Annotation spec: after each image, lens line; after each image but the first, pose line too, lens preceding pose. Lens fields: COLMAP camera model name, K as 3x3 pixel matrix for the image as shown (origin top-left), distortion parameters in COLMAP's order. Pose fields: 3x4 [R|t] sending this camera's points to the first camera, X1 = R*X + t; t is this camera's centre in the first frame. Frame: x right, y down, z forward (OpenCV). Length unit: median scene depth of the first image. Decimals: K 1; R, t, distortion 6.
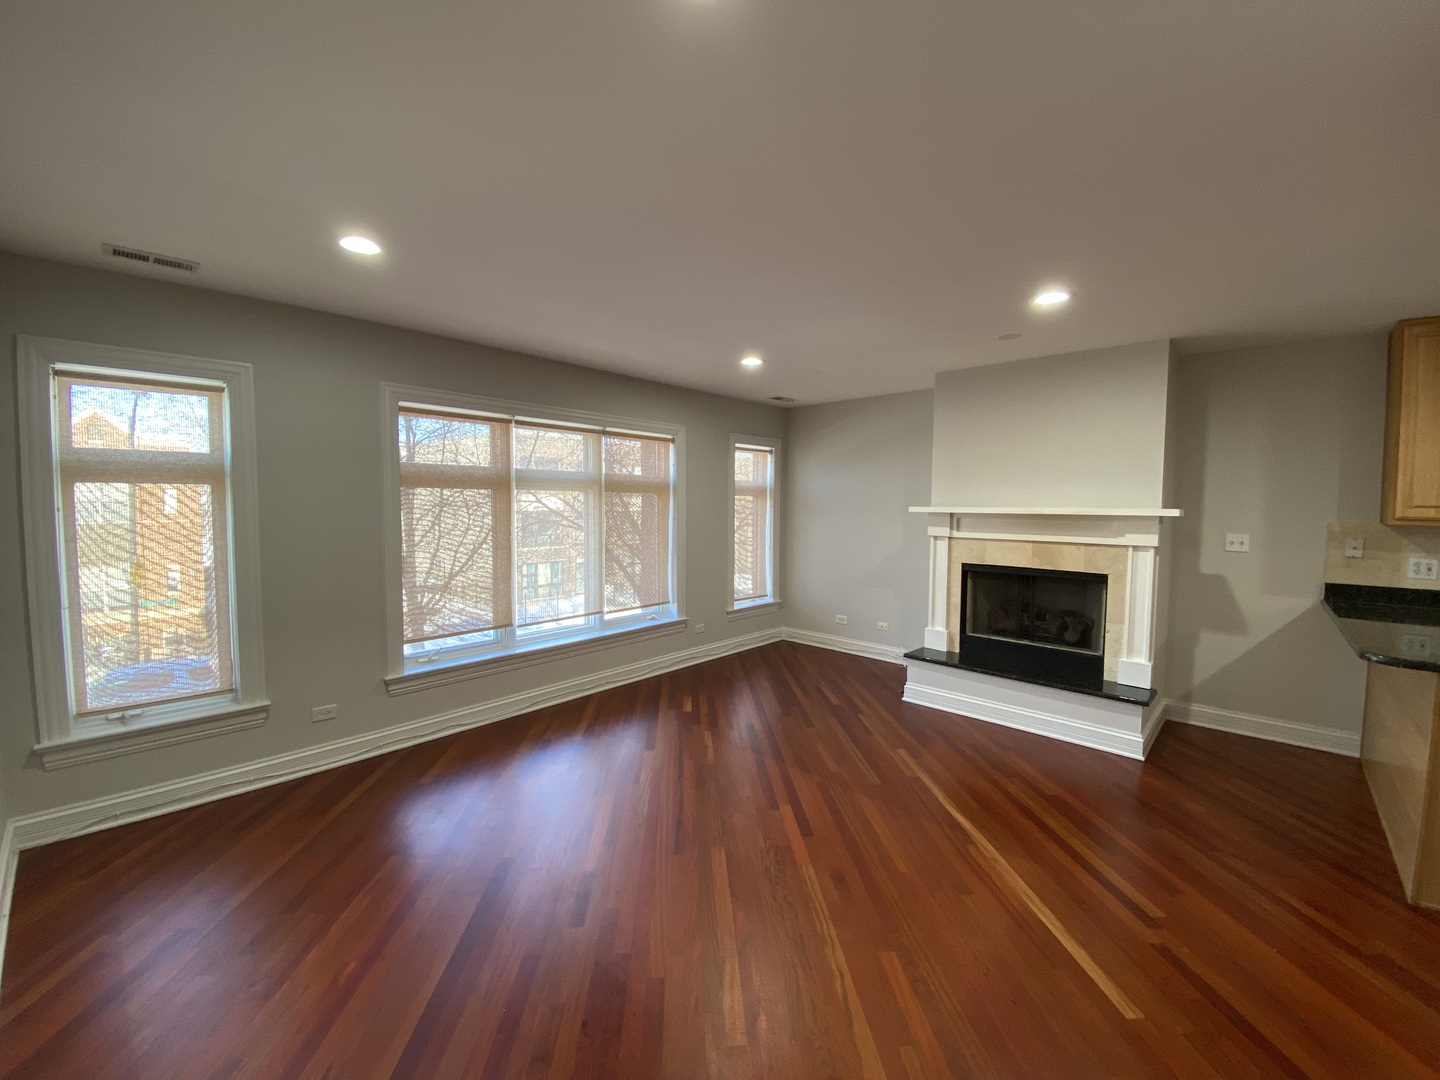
lens RADIAL K [[583.2, 0, 720.0], [0, 583.2, 540.0], [0, 0, 1]] dist [0.050742, -0.033507]
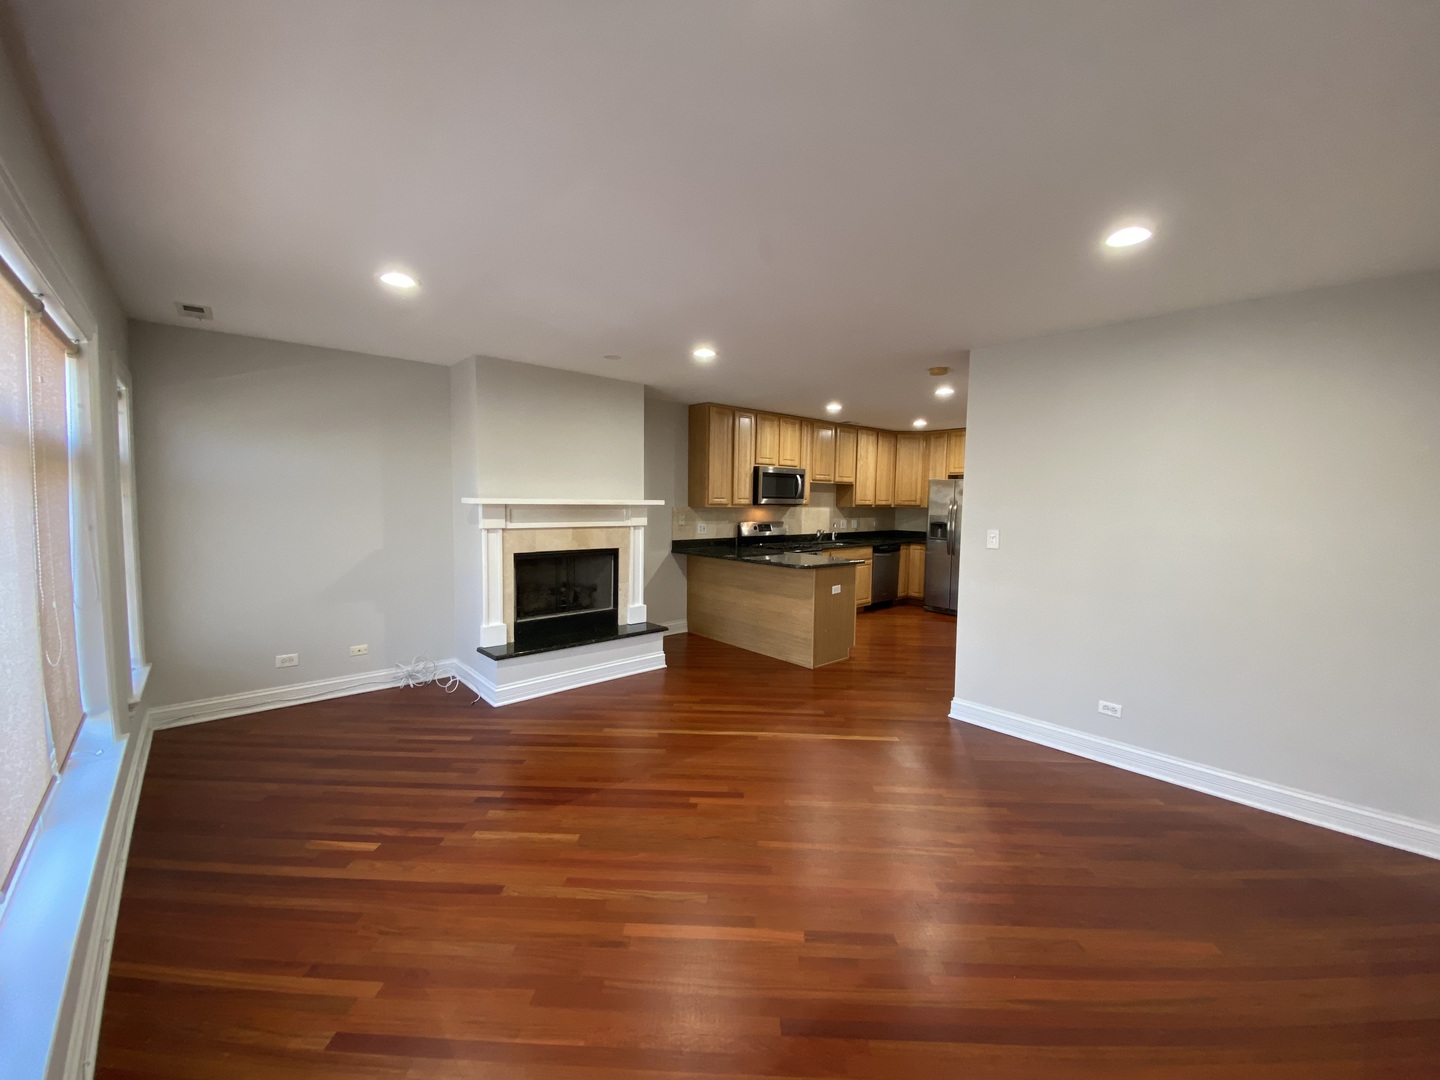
lens RADIAL K [[583.2, 0, 720.0], [0, 583.2, 540.0], [0, 0, 1]] dist [0.050742, -0.033507]
pose [[0.085296, -0.079420, 0.993185, -0.595912], [0.047625, 0.996004, 0.075555, -0.046145], [-0.995217, 0.040856, 0.088737, 0.588386]]
